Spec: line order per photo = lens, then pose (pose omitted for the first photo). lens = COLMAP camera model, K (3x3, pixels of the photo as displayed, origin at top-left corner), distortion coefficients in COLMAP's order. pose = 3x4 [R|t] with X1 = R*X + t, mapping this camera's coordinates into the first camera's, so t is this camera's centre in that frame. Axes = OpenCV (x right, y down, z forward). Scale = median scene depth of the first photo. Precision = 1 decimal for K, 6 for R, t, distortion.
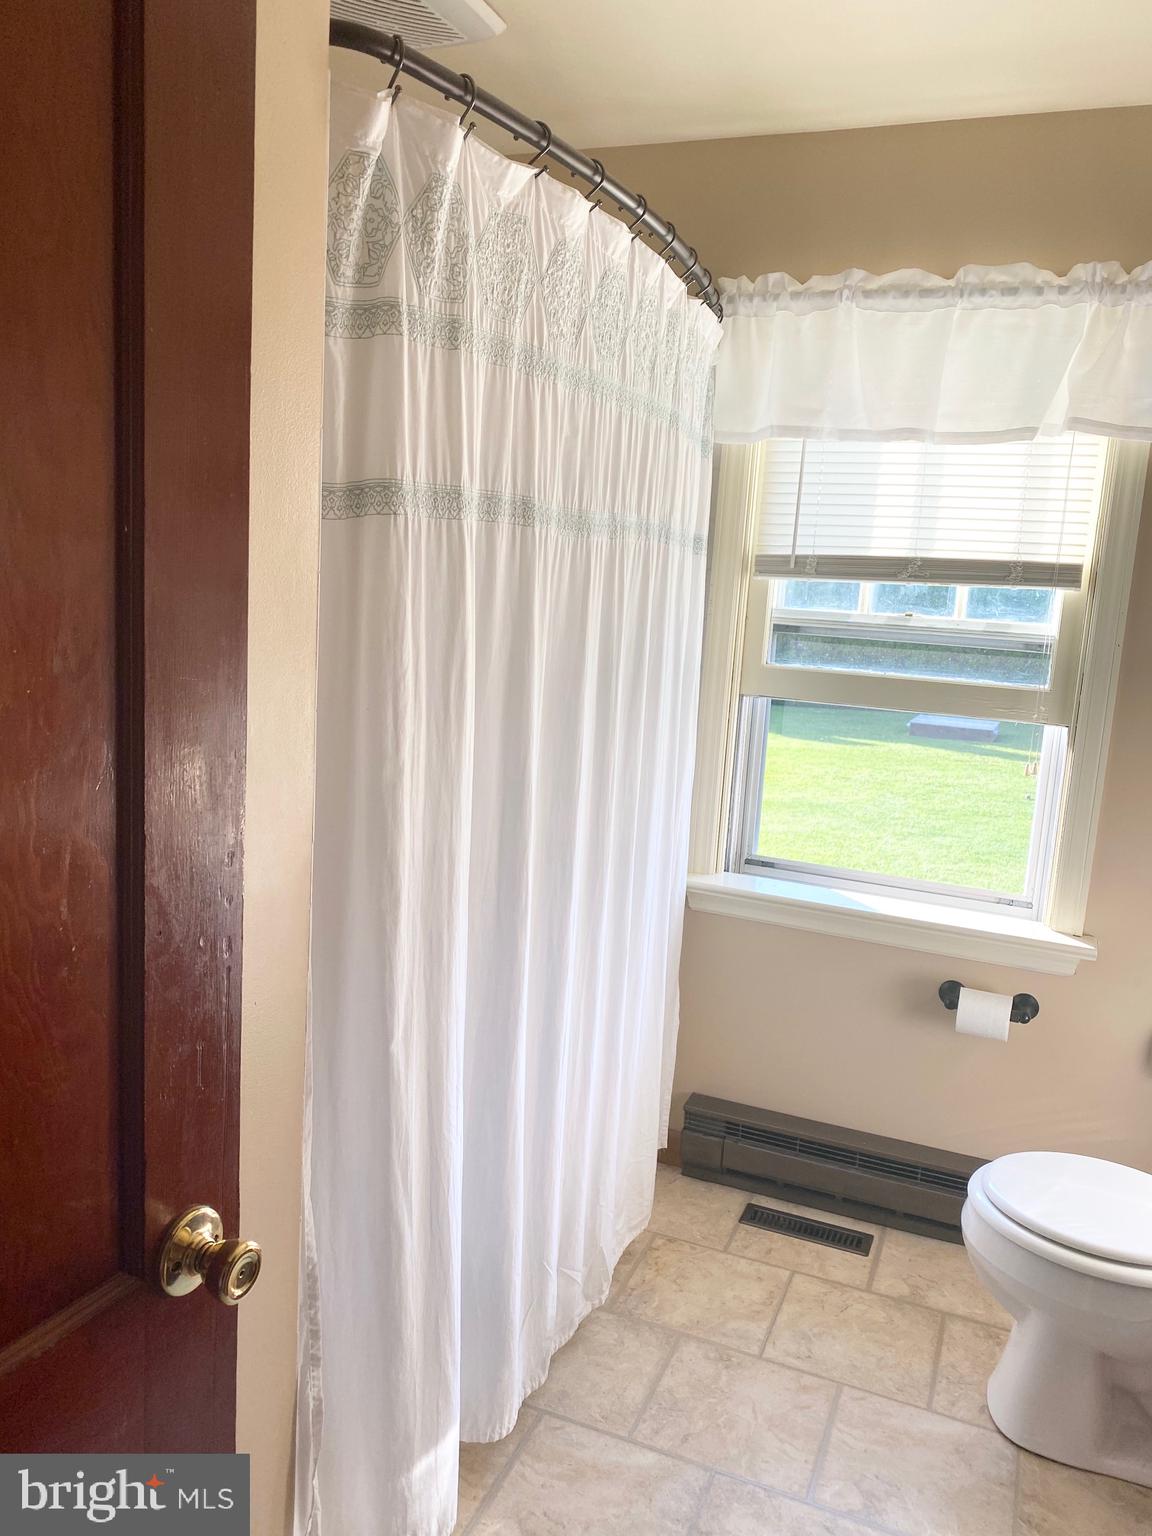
lens RADIAL K [[1177.1, 0, 579.5], [0, 1177.1, 760.9], [0, 0, 1]] dist [0.043474, -0.052295]
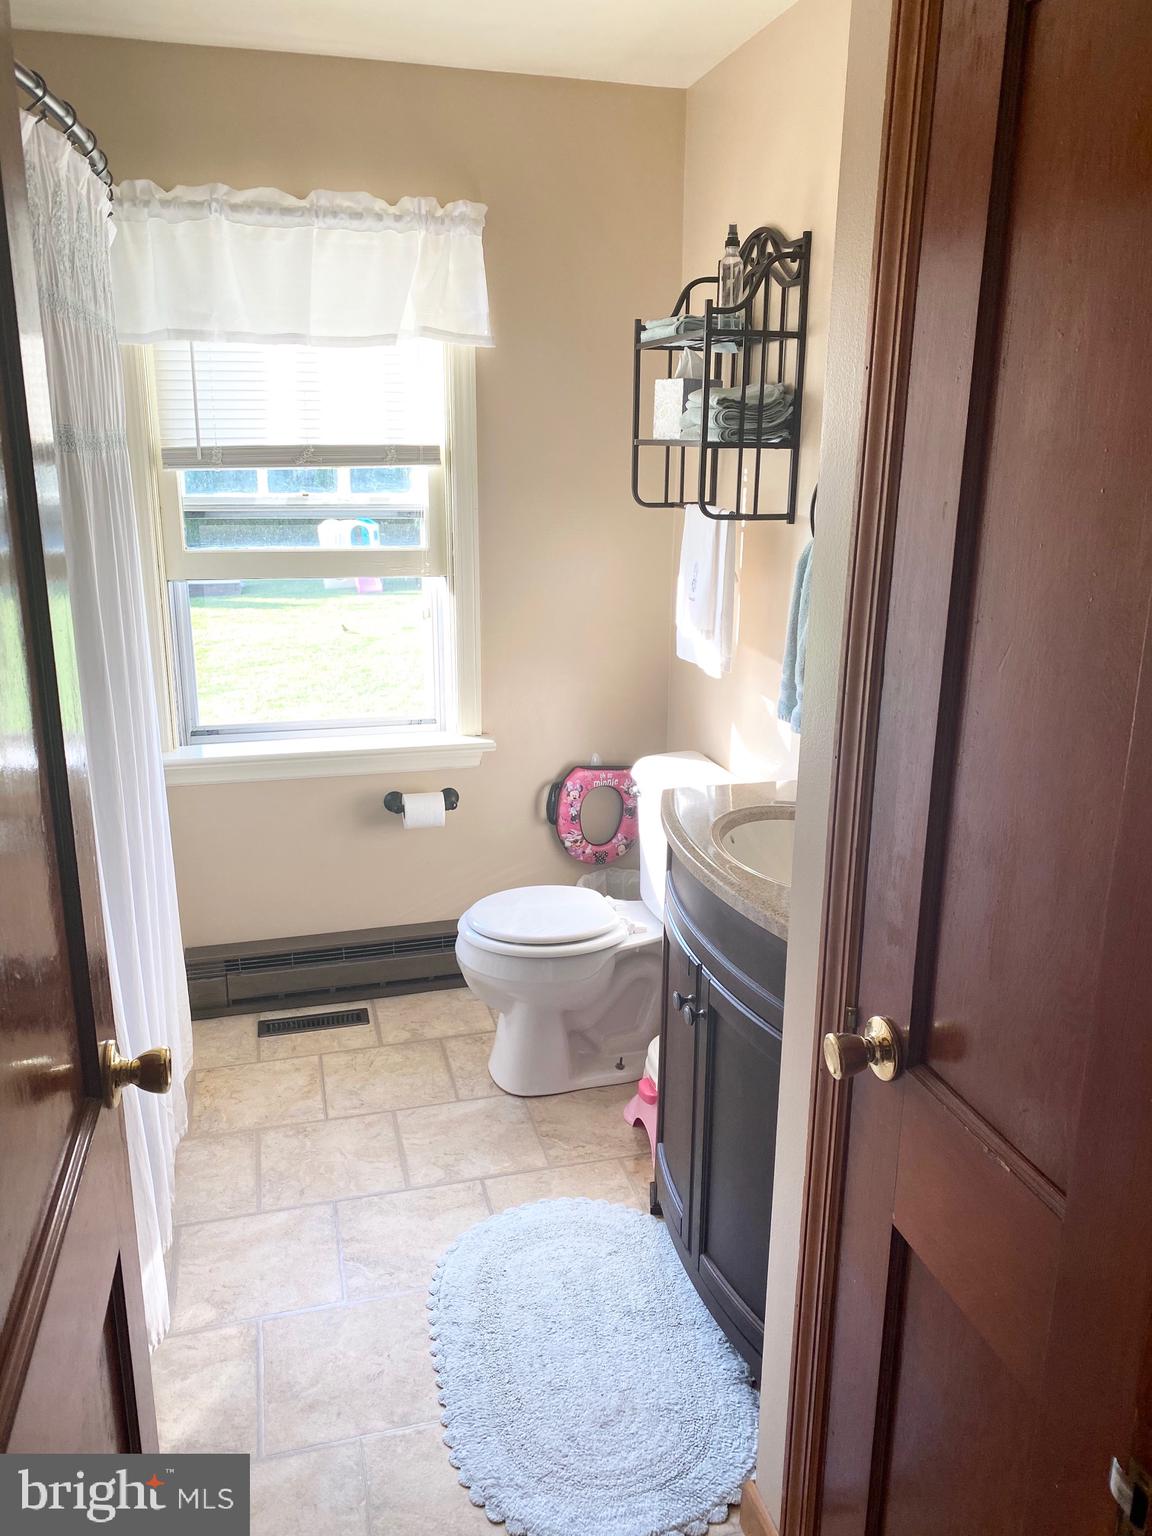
lens RADIAL K [[1177.1, 0, 579.5], [0, 1177.1, 760.9], [0, 0, 1]] dist [0.043474, -0.052295]
pose [[0.794446, -0.212312, 0.569016, -0.238550], [0.141616, 0.975838, 0.166387, -0.025418], [-0.590594, -0.051604, 0.805317, -0.114872]]
